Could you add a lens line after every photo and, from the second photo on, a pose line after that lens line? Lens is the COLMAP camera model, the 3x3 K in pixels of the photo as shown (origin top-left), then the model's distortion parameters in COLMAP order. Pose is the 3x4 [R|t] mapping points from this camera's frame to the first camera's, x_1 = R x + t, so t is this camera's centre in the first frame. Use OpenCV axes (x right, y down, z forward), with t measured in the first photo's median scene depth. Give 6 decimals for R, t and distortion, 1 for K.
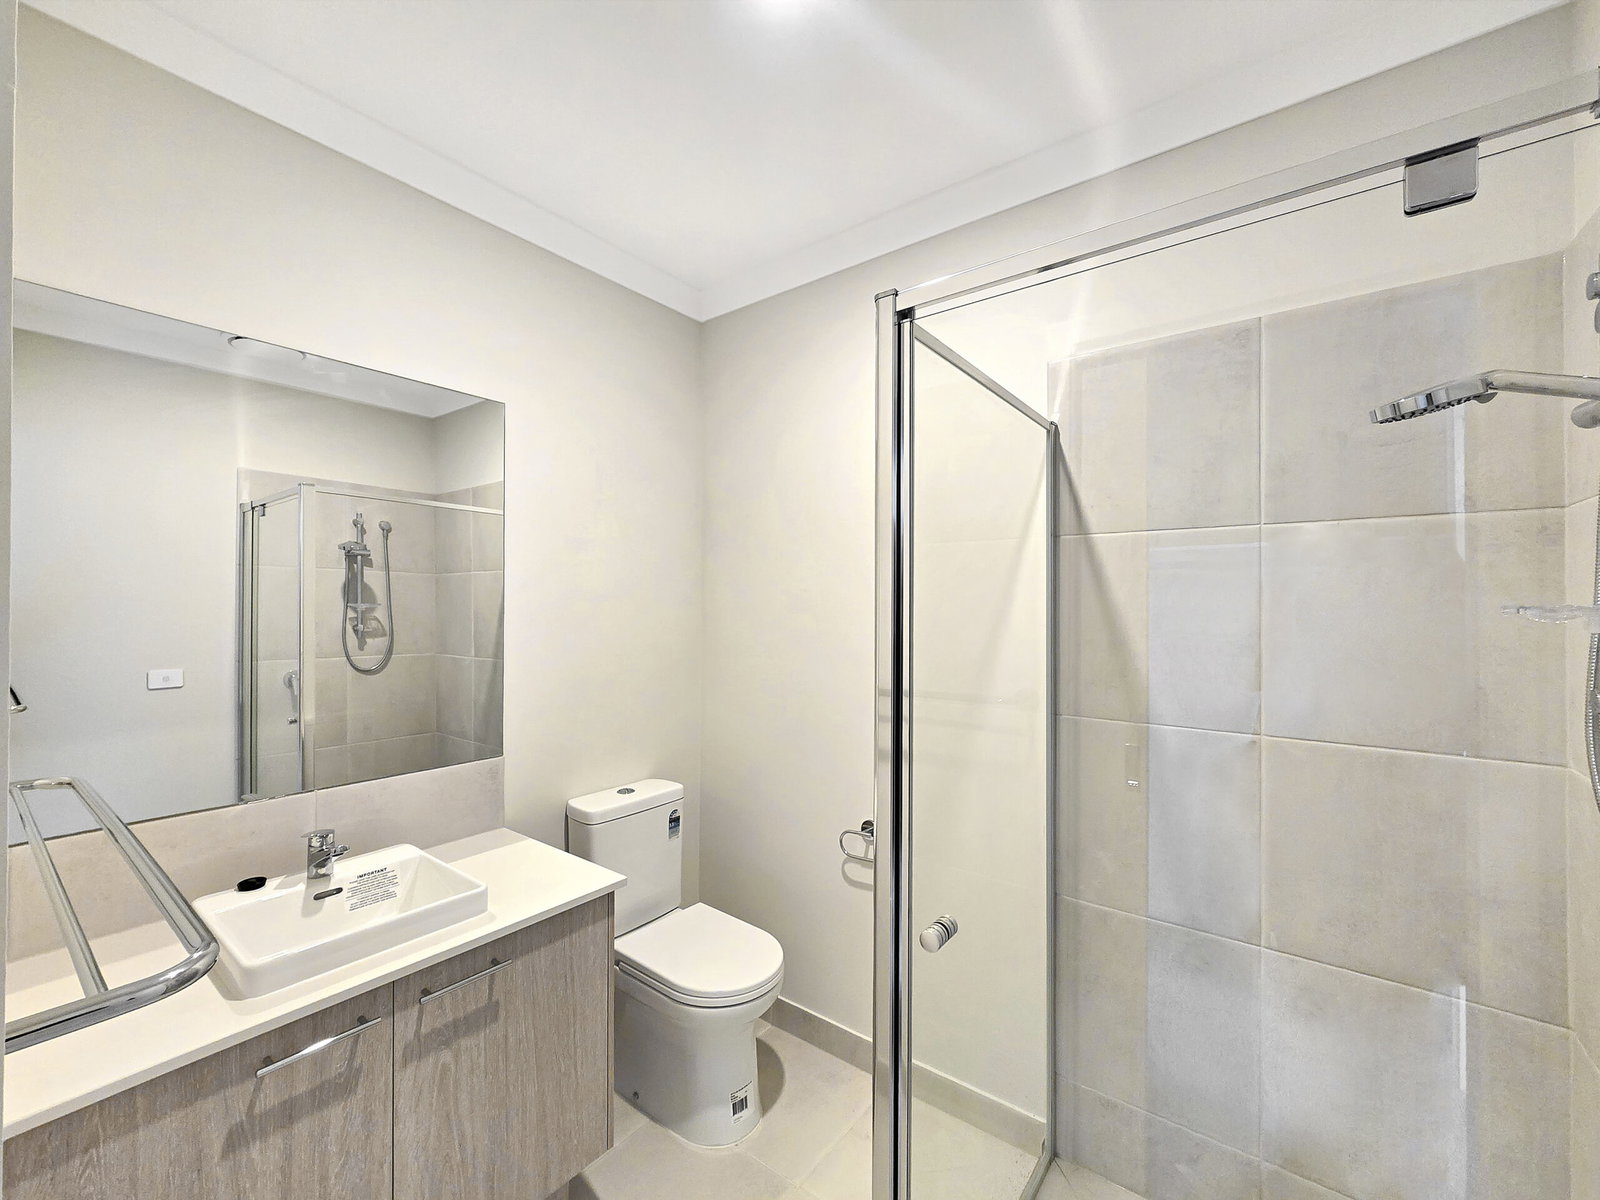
lens RADIAL K [[656.8, 0, 804.2], [0, 656.8, 600.9], [0, 0, 1]] dist [-0.002261, 0.000851]
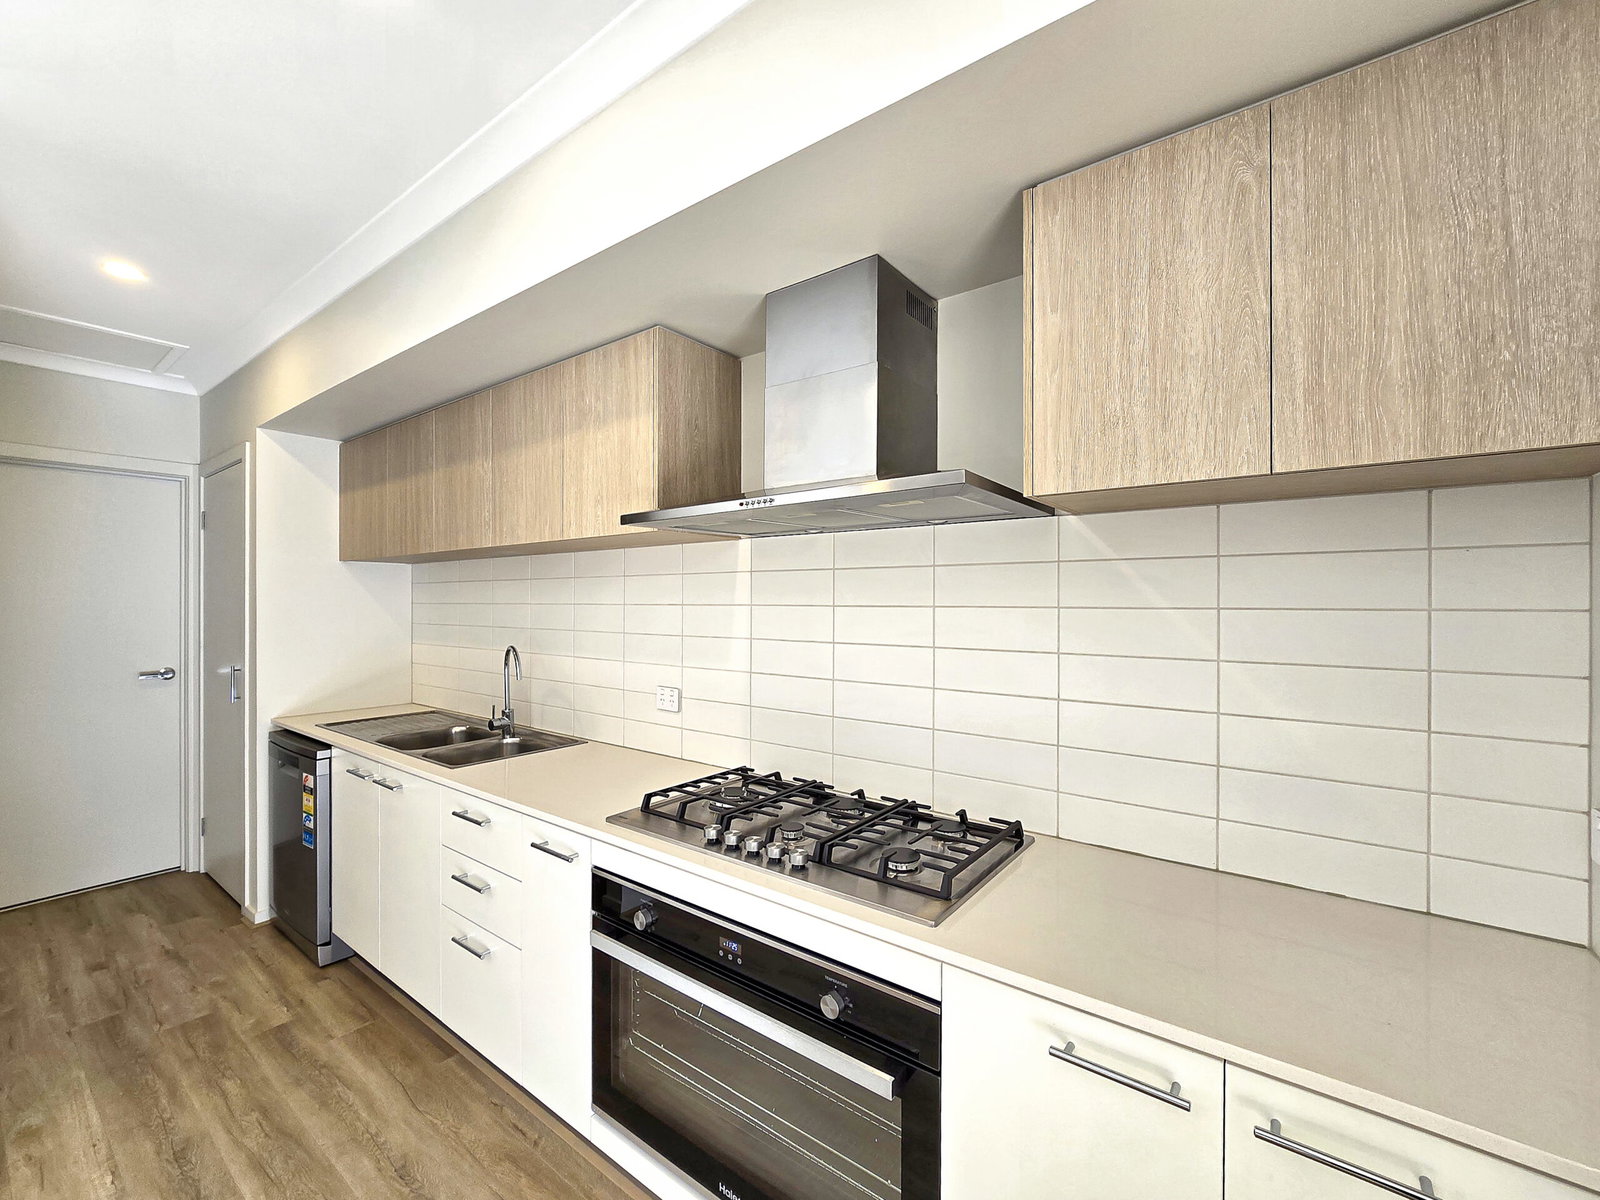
lens RADIAL K [[656.8, 0, 800.7], [0, 656.8, 605.3], [0, 0, 1]] dist [-0.002261, 0.000851]
pose [[-0.000744, -0.002789, -0.999996, 0.235123], [0.002565, 0.999993, -0.002791, 1.073010], [0.999996, -0.002567, -0.000737, 0.389227]]
